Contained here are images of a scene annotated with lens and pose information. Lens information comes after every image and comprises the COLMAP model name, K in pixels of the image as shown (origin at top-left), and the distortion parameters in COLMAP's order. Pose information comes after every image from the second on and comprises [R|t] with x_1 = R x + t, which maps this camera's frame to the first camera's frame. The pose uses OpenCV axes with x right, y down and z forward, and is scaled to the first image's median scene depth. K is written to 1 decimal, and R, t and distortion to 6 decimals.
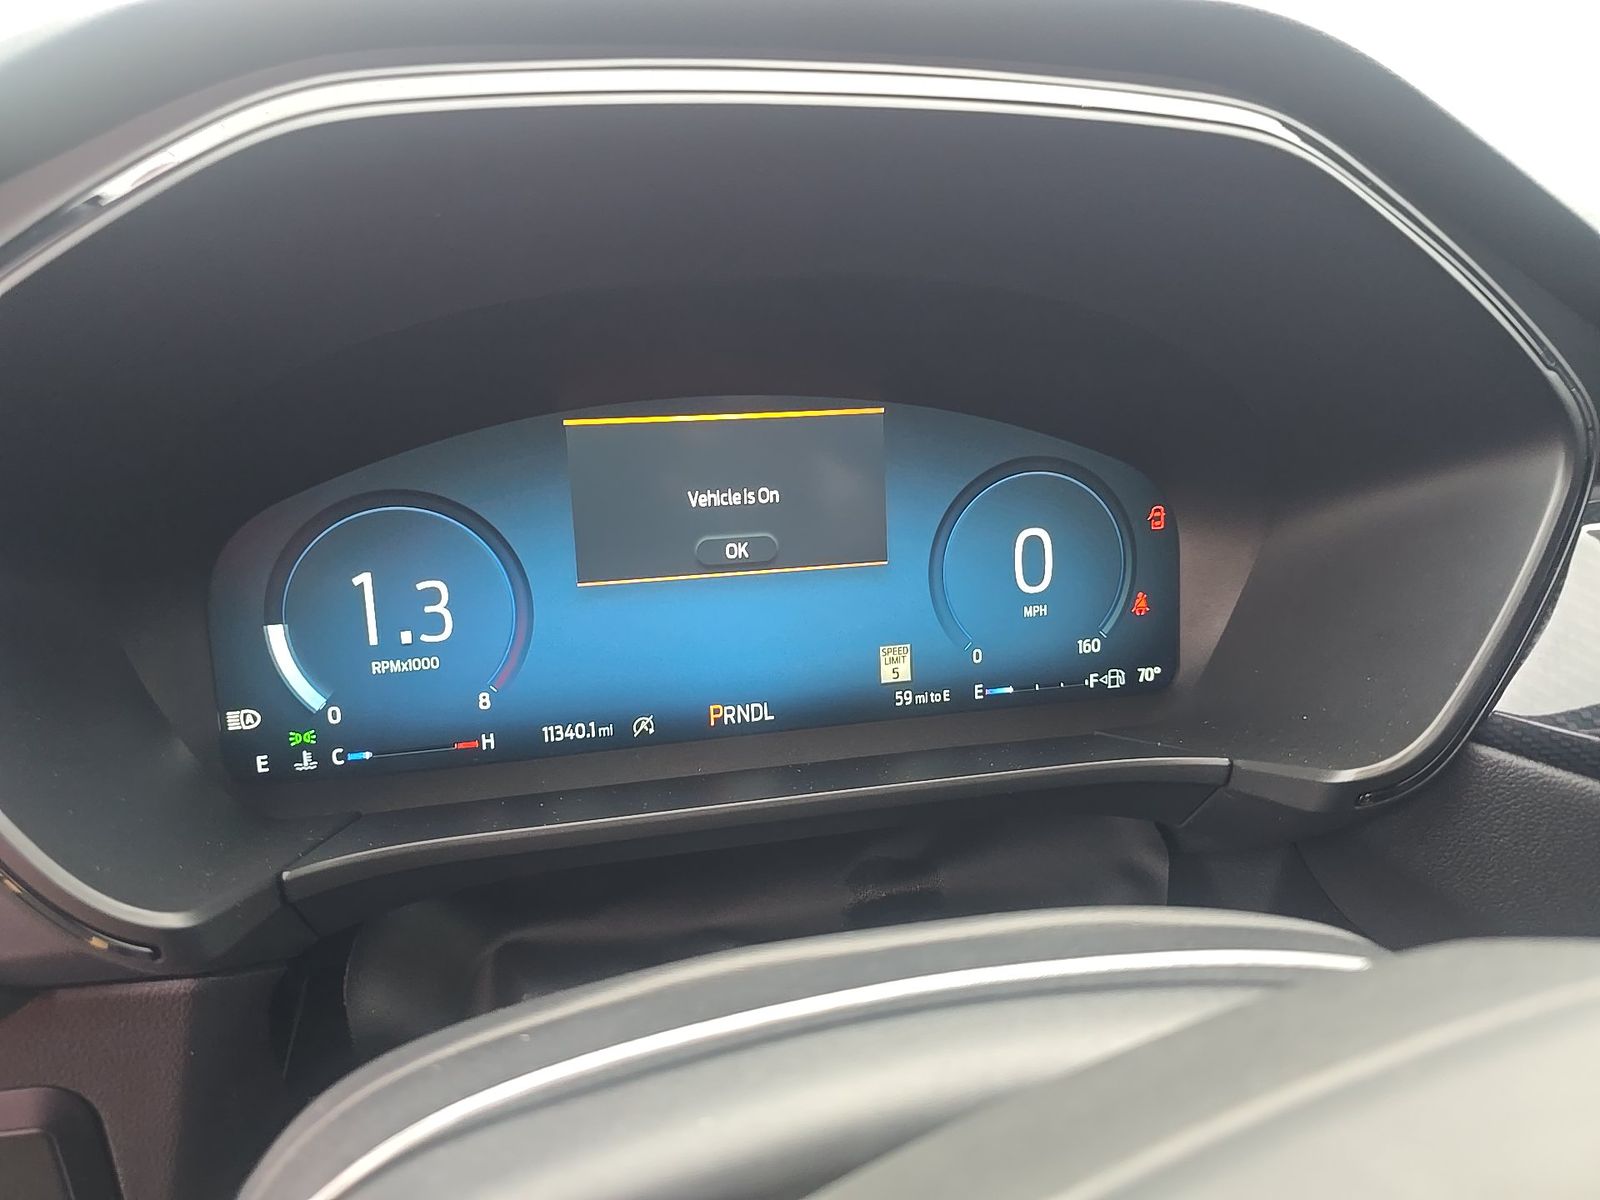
lens RADIAL K [[1075.8, 0, 800.9], [0, 1075.8, 548.9], [0, 0, 1]] dist [0.084703, -0.097877]
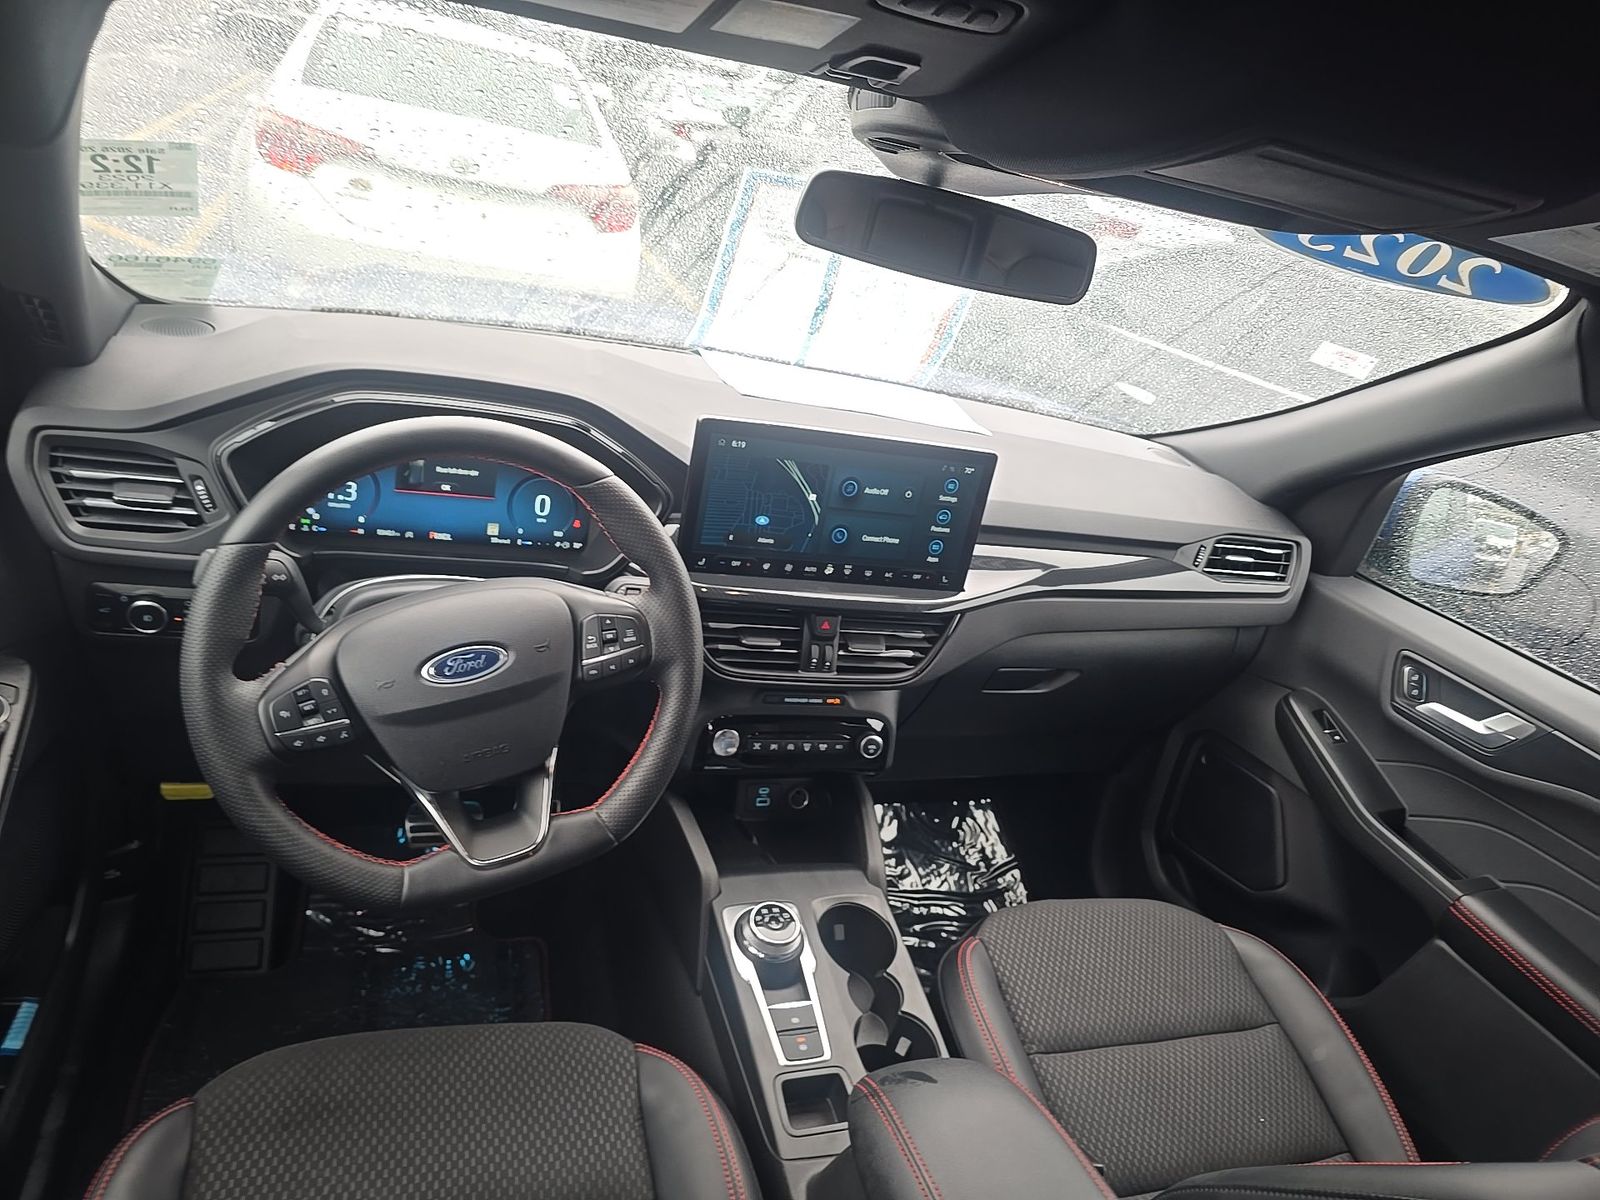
lens RADIAL K [[1075.8, 0, 800.9], [0, 1075.8, 548.9], [0, 0, 1]] dist [0.084703, -0.097877]
pose [[0.967258, 0.159938, 0.197057, 0.362287], [-0.179855, 0.979785, 0.087596, -0.298850], [-0.179064, -0.120169, 0.976471, -2.446718]]
